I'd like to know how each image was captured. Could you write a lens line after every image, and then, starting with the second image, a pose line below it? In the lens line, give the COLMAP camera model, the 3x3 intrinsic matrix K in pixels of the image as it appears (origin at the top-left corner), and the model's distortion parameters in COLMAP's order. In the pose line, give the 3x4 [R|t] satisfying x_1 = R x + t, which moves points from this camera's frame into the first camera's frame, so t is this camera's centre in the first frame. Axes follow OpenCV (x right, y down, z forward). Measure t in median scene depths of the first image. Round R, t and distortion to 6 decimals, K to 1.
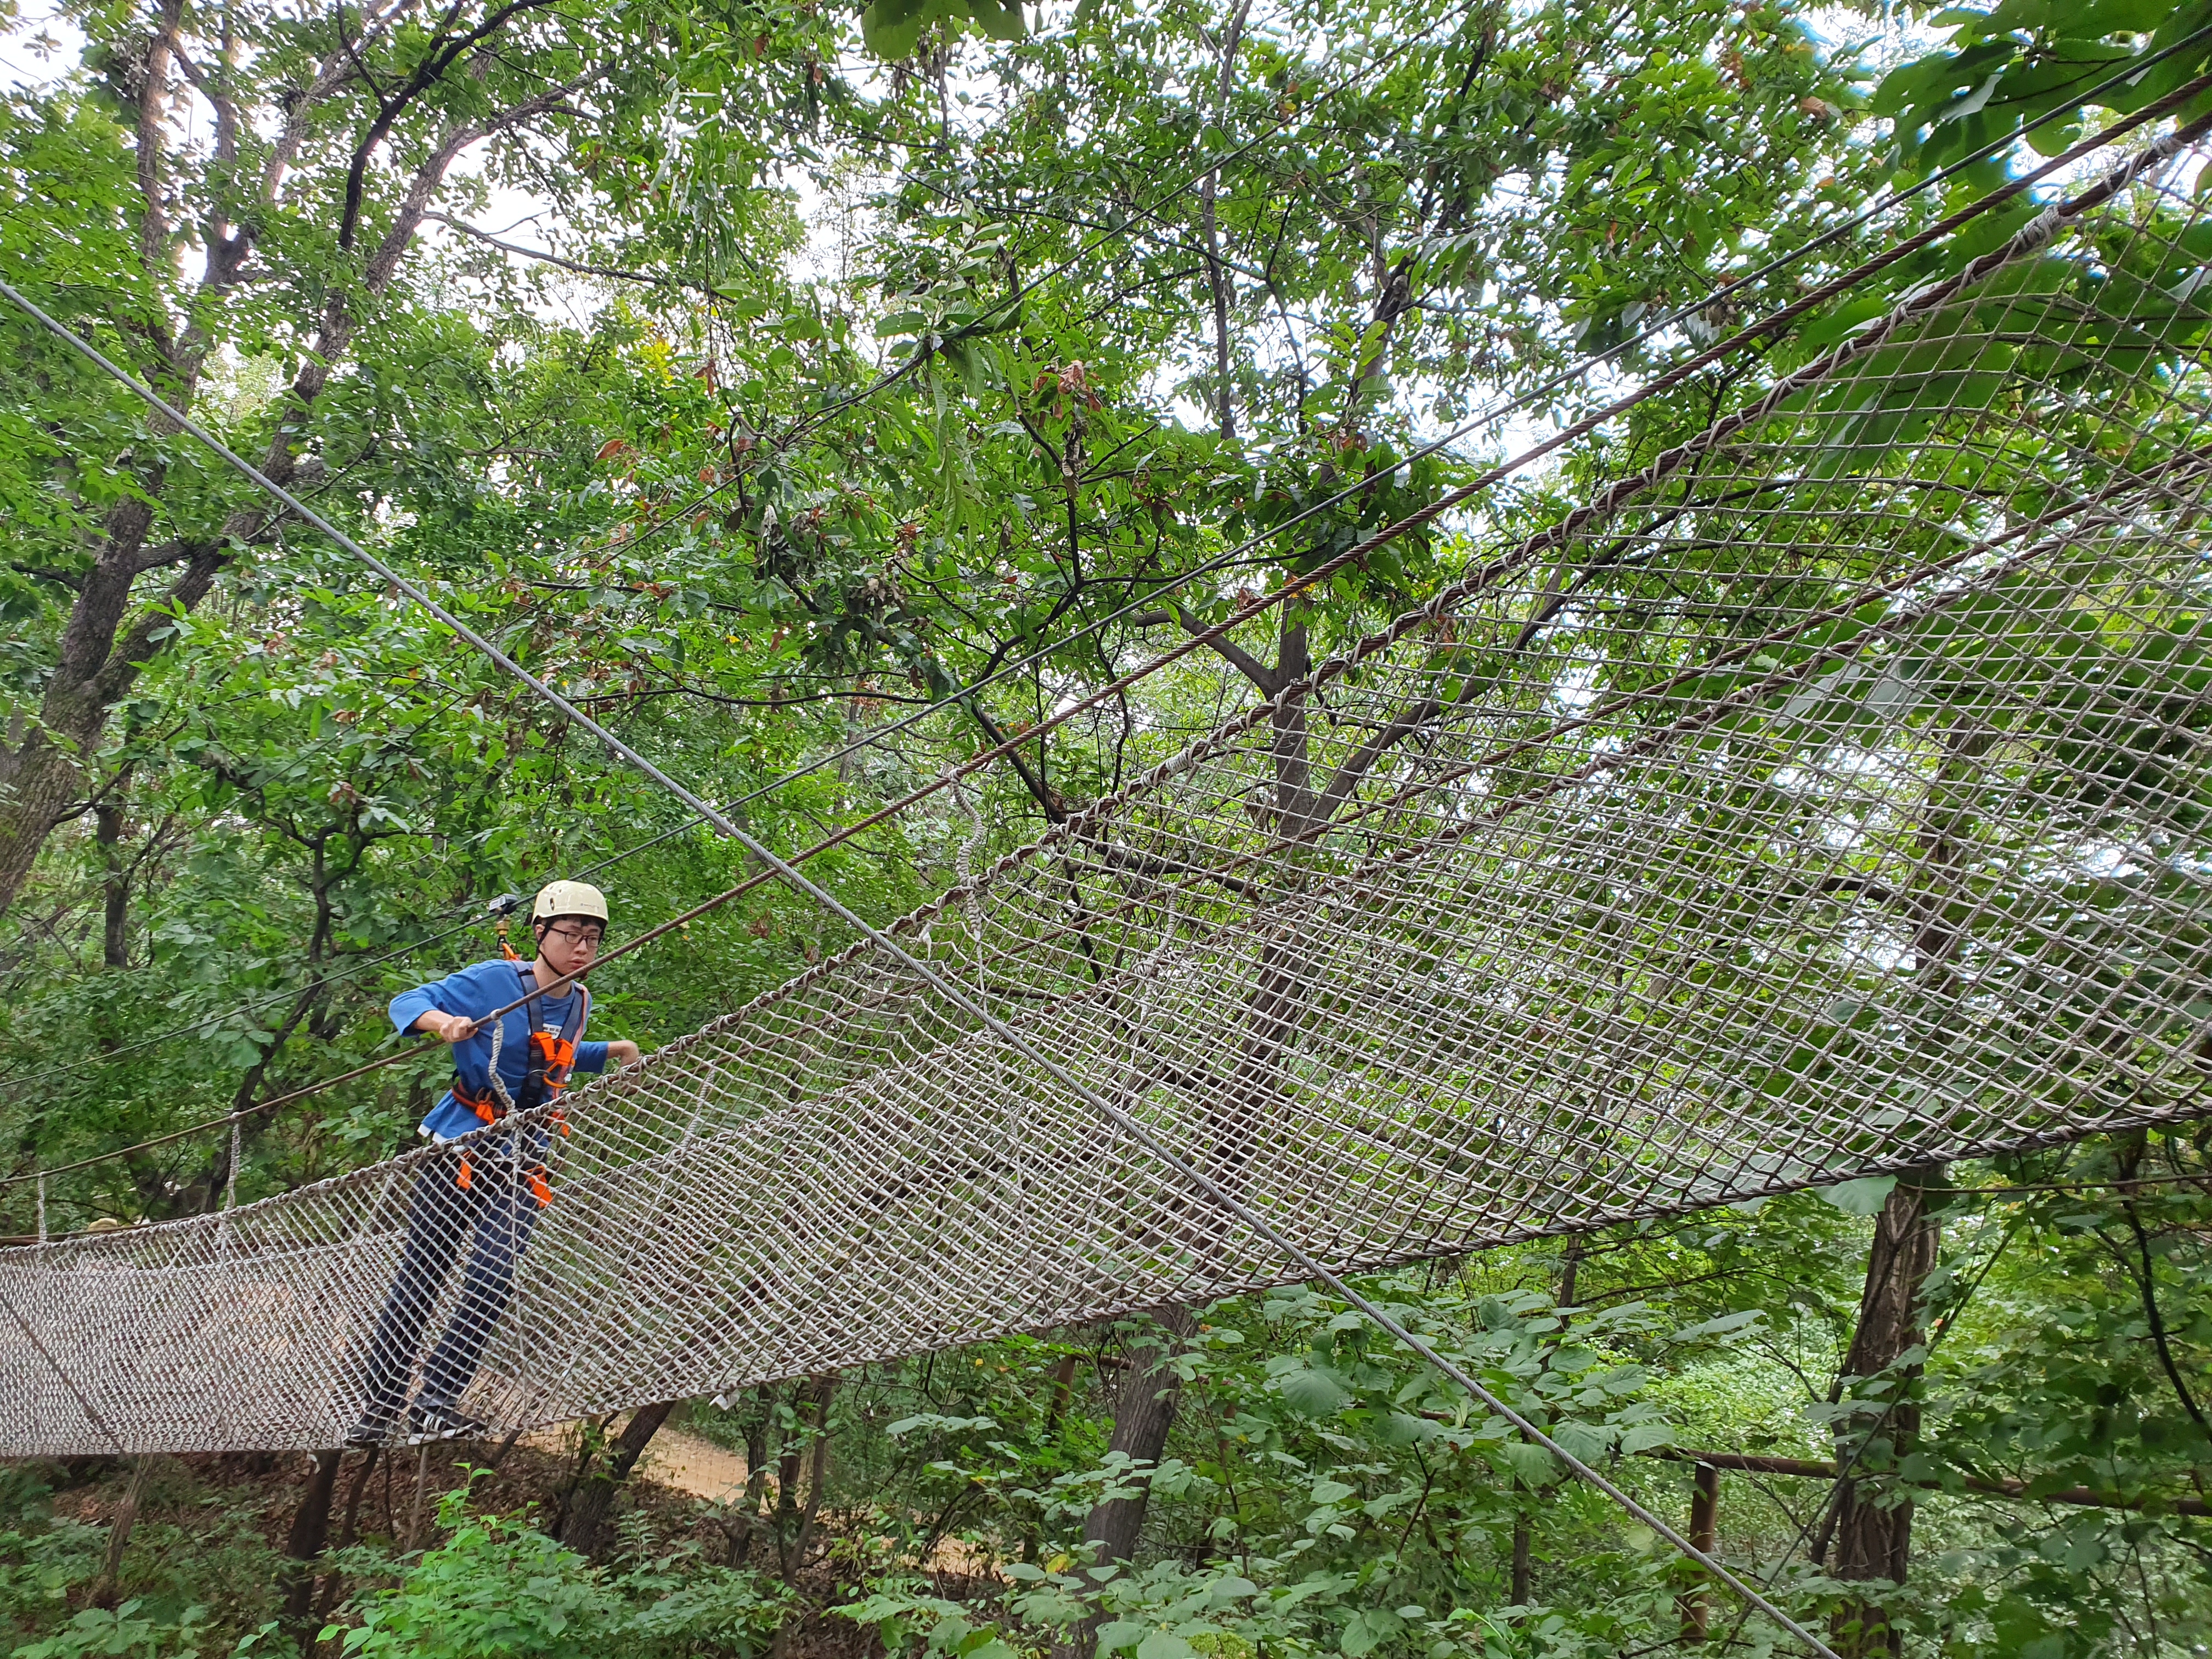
lens RADIAL K [[1708.4, 0, 1074.5], [0, 1708.4, 837.6], [0, 0, 1]] dist [-0.033836, 0.048256]
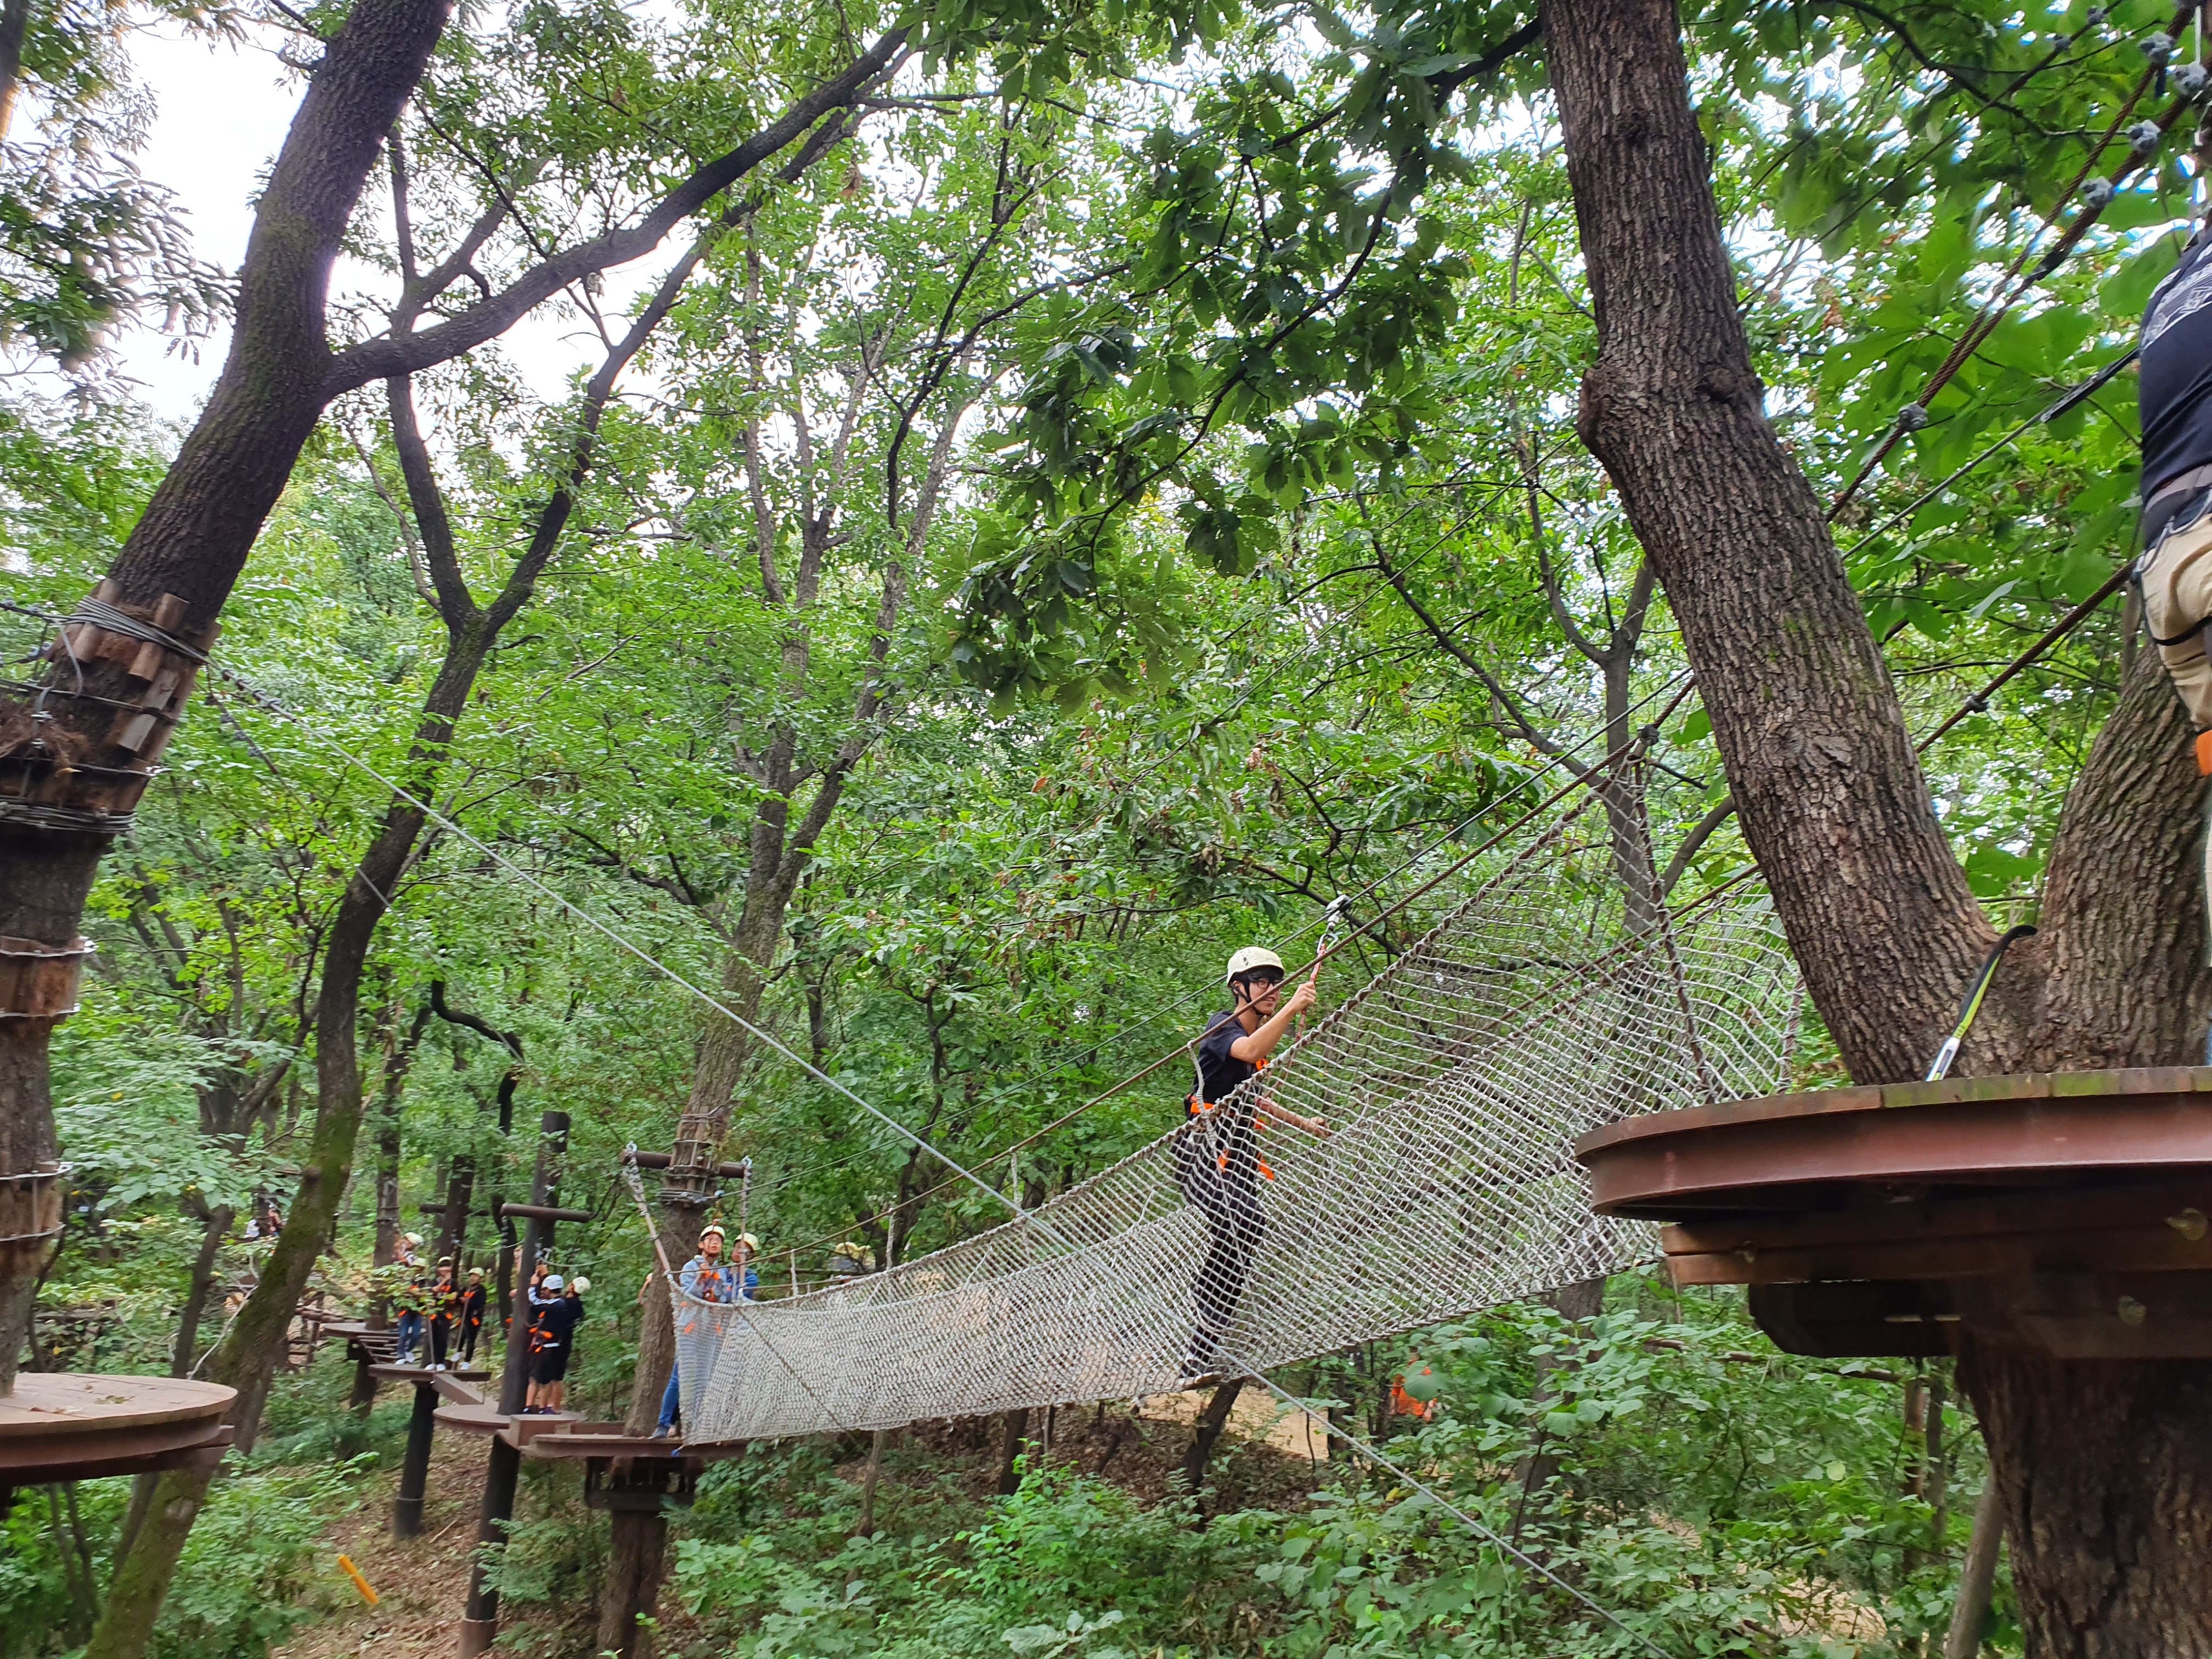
lens RADIAL K [[1771.2, 0, 1113.2], [0, 1771.2, 836.0], [0, 0, 1]] dist [-0.005056, -0.002433]
pose [[0.931593, -0.135603, -0.337263, 0.197752], [0.144553, 0.989496, 0.001441, -0.106561], [0.333525, -0.050095, 0.941409, -0.298510]]
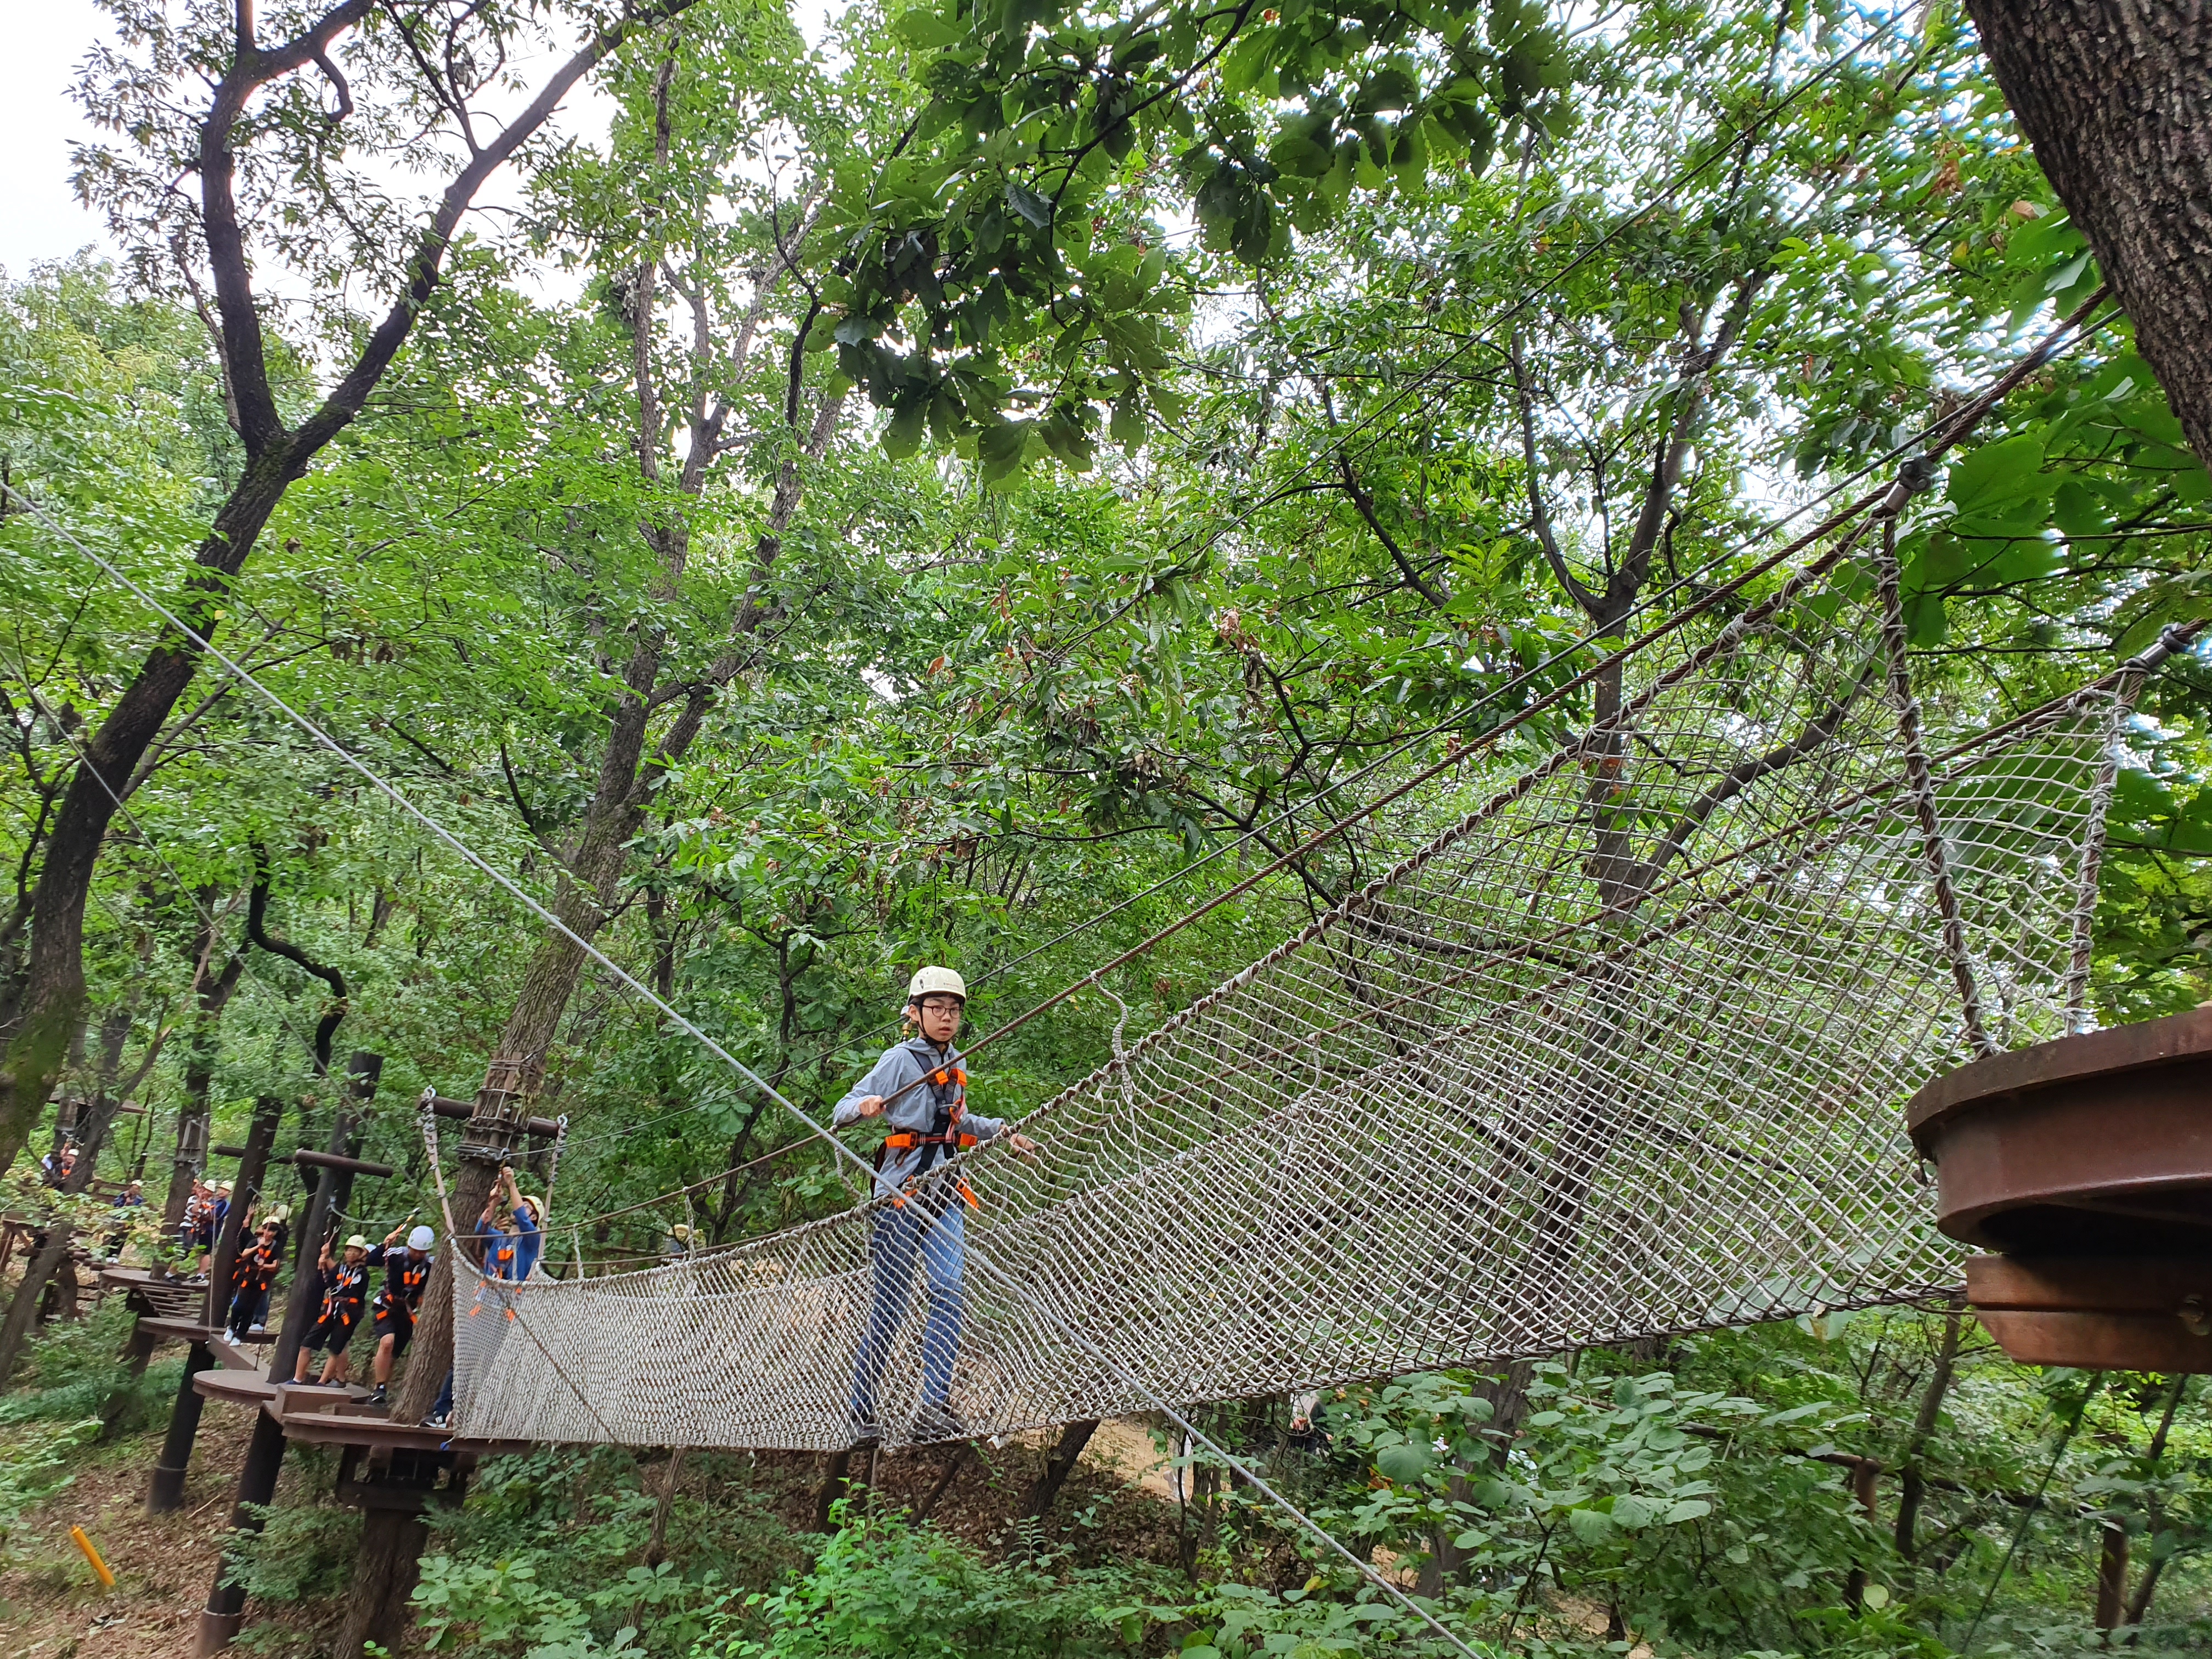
lens RADIAL K [[1708.4, 0, 1074.5], [0, 1708.4, 837.6], [0, 0, 1]] dist [-0.033836, 0.048256]
pose [[0.955158, -0.059670, -0.290021, 0.108252], [0.060322, 0.998156, -0.006699, -0.052381], [0.289886, -0.011096, 0.956997, -0.099000]]
